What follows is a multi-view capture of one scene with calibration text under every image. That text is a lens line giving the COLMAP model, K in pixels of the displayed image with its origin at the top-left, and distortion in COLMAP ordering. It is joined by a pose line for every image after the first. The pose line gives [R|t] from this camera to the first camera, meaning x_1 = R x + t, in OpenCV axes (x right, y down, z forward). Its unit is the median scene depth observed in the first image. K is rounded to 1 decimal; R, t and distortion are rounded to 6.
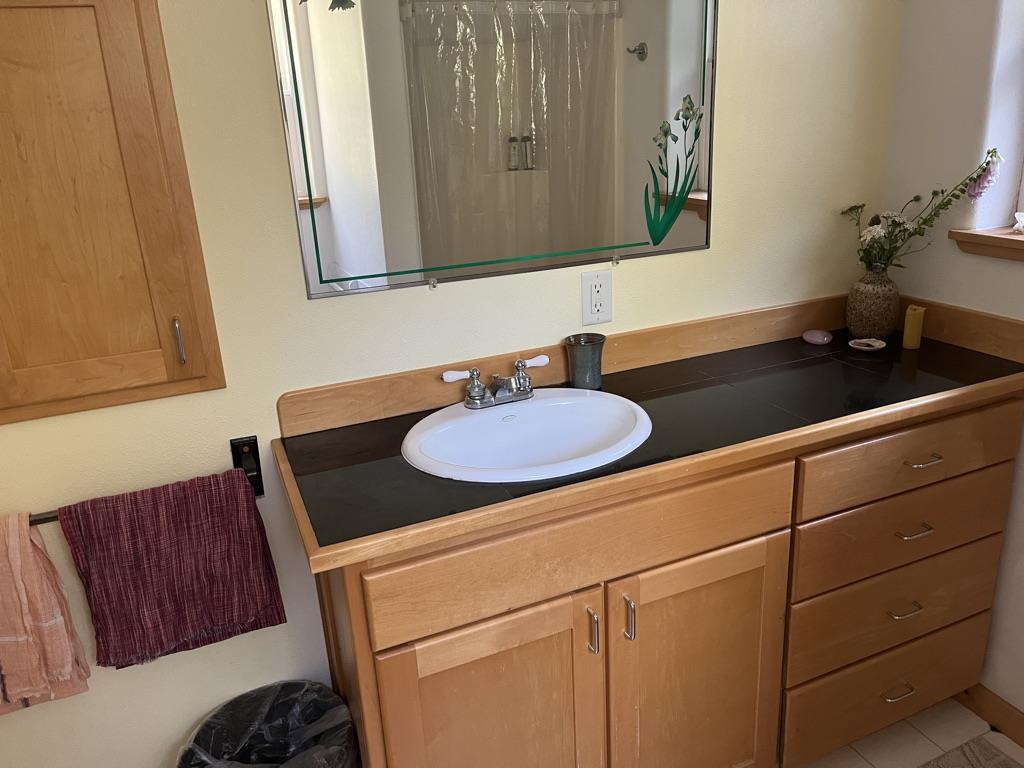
lens RADIAL K [[769.3, 0, 514.8], [0, 769.3, 386.0], [0, 0, 1]] dist [0.058863, -0.079290]
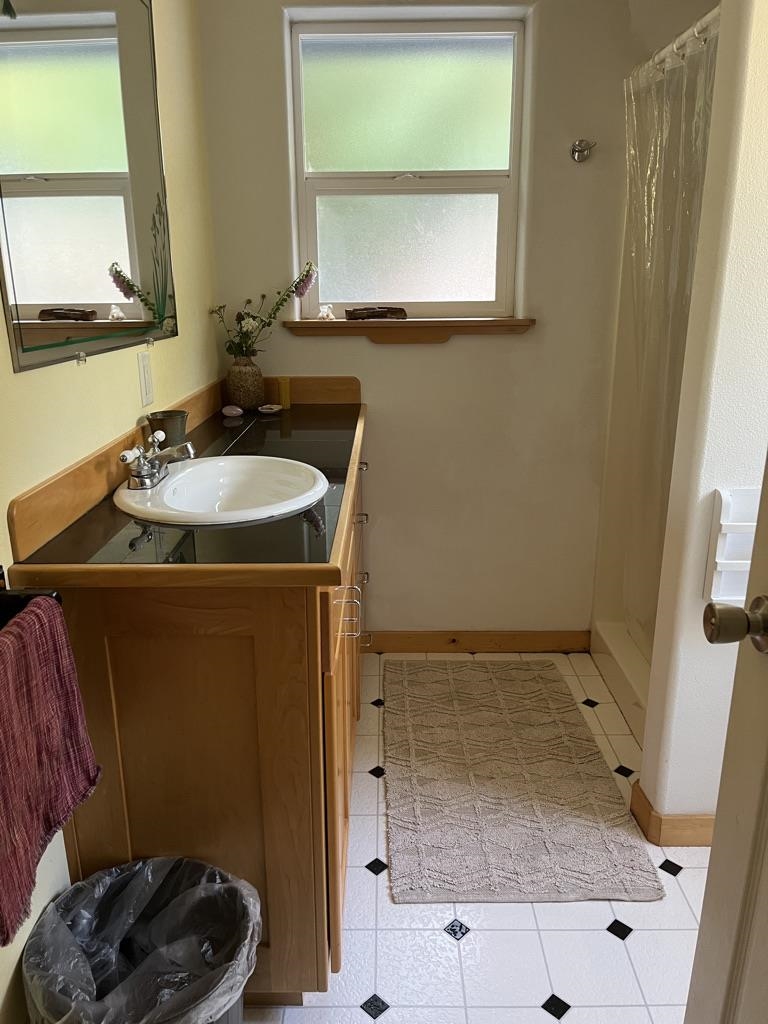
lens RADIAL K [[769.3, 0, 382.4], [0, 769.3, 509.3], [0, 0, 1]] dist [0.058863, -0.079290]
pose [[0.414525, -0.217452, 0.883676, -0.684410], [0.298573, 0.949780, 0.093660, 0.047034], [-0.859665, 0.225018, 0.458632, 0.279608]]
